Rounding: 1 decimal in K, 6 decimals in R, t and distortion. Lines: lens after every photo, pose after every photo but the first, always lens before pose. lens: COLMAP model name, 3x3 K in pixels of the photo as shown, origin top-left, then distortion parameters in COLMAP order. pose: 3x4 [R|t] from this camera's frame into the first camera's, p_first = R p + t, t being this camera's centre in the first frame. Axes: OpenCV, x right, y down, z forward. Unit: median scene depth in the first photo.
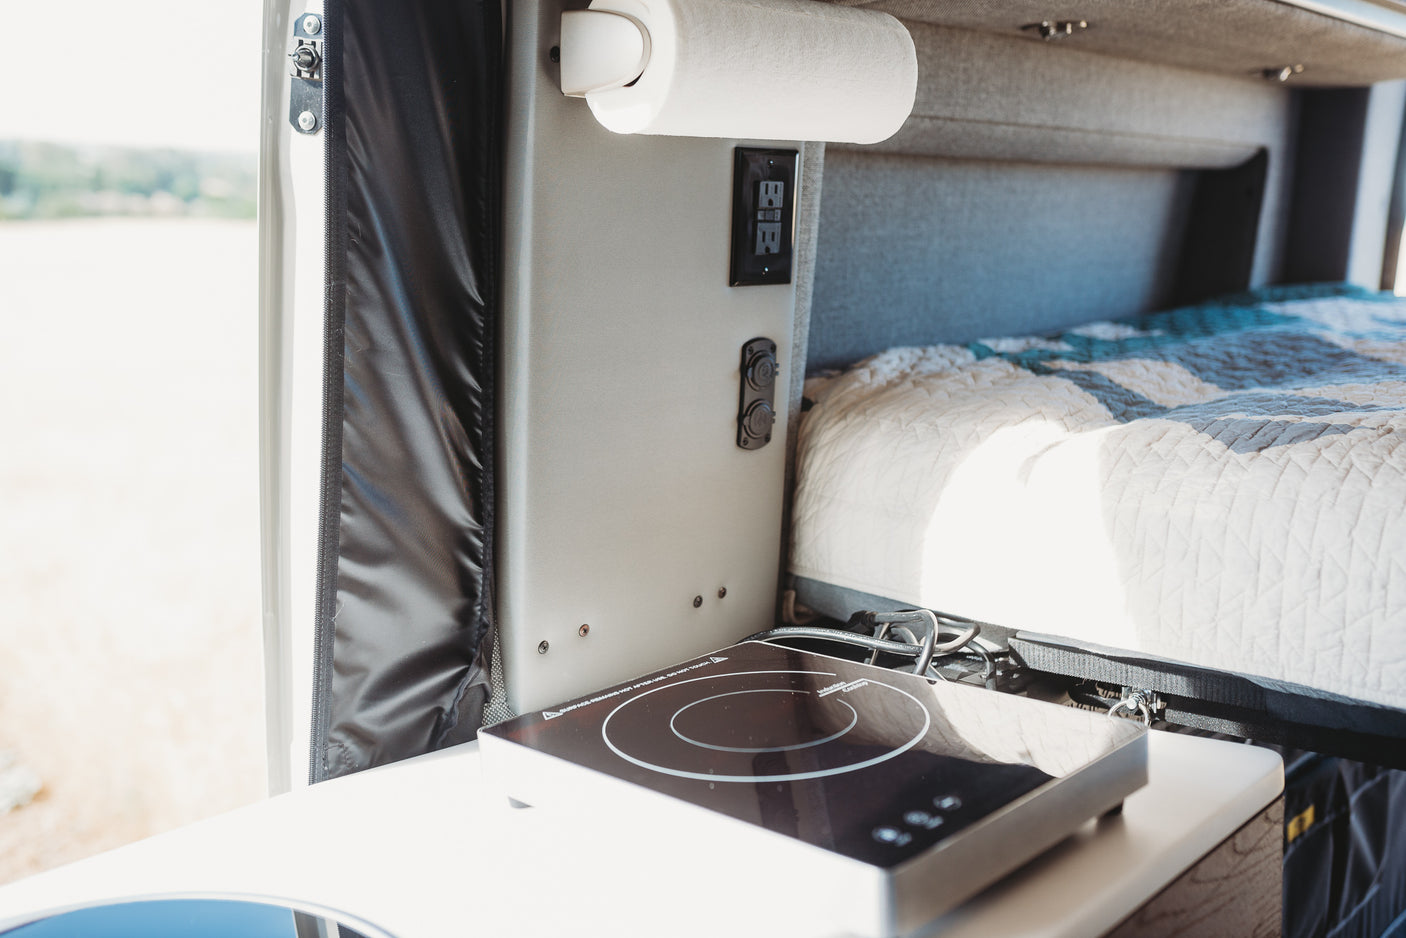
lens RADIAL K [[1333.0, 0, 703.0], [0, 1333.0, 469.0], [0, 0, 1]] dist [-0.036120, 0.012871]
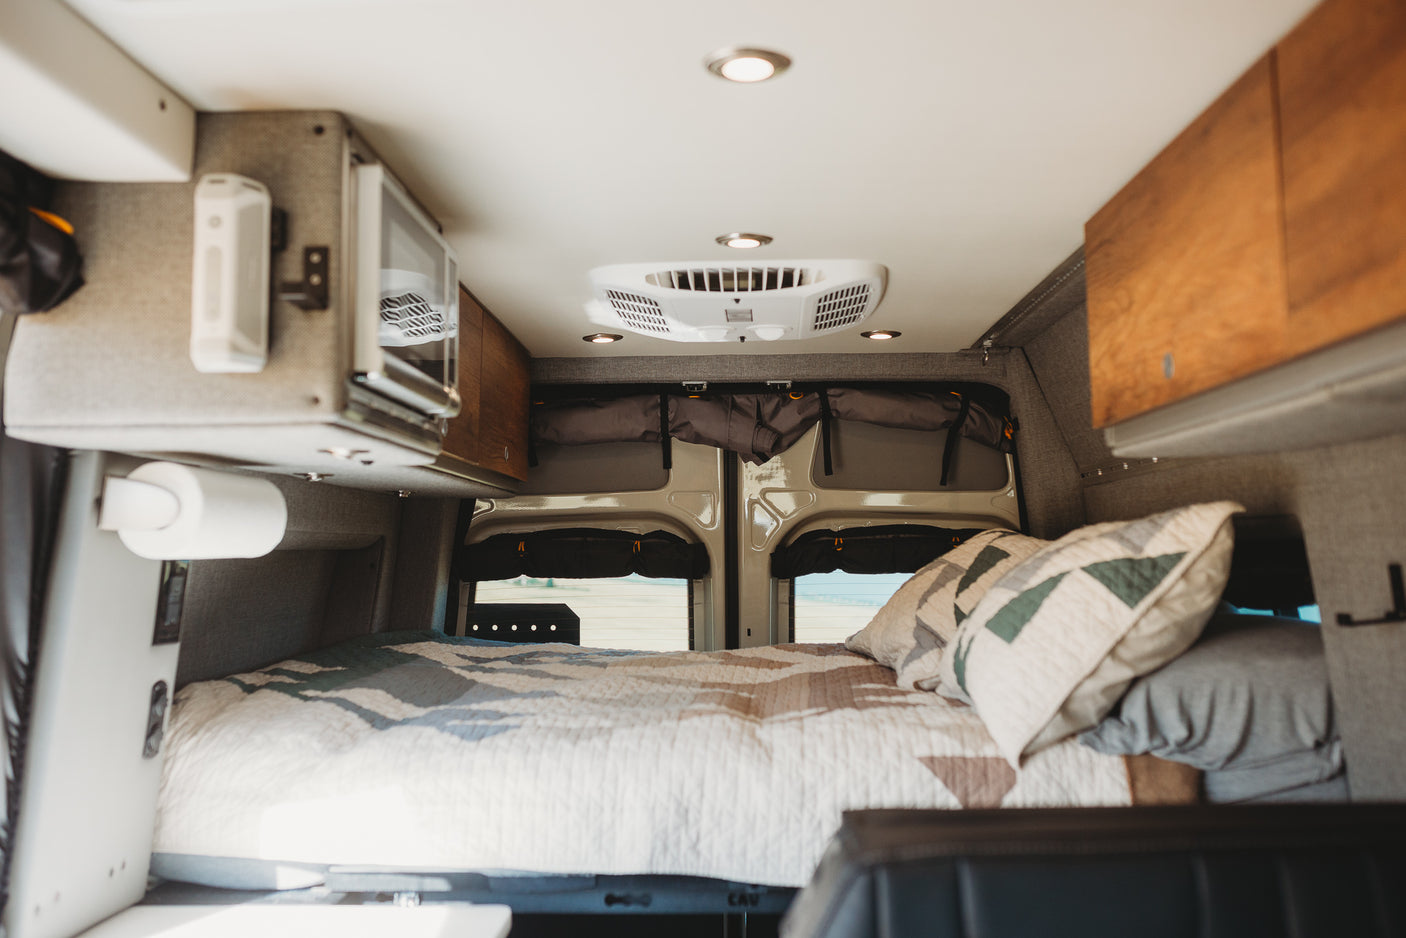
lens RADIAL K [[1333.0, 0, 703.0], [0, 1333.0, 469.0], [0, 0, 1]] dist [-0.036120, 0.012871]
pose [[0.712009, 0.092709, 0.696023, -0.564588], [0.070260, 0.976864, -0.201991, 0.010100], [-0.698646, 0.192722, 0.689023, -0.460962]]
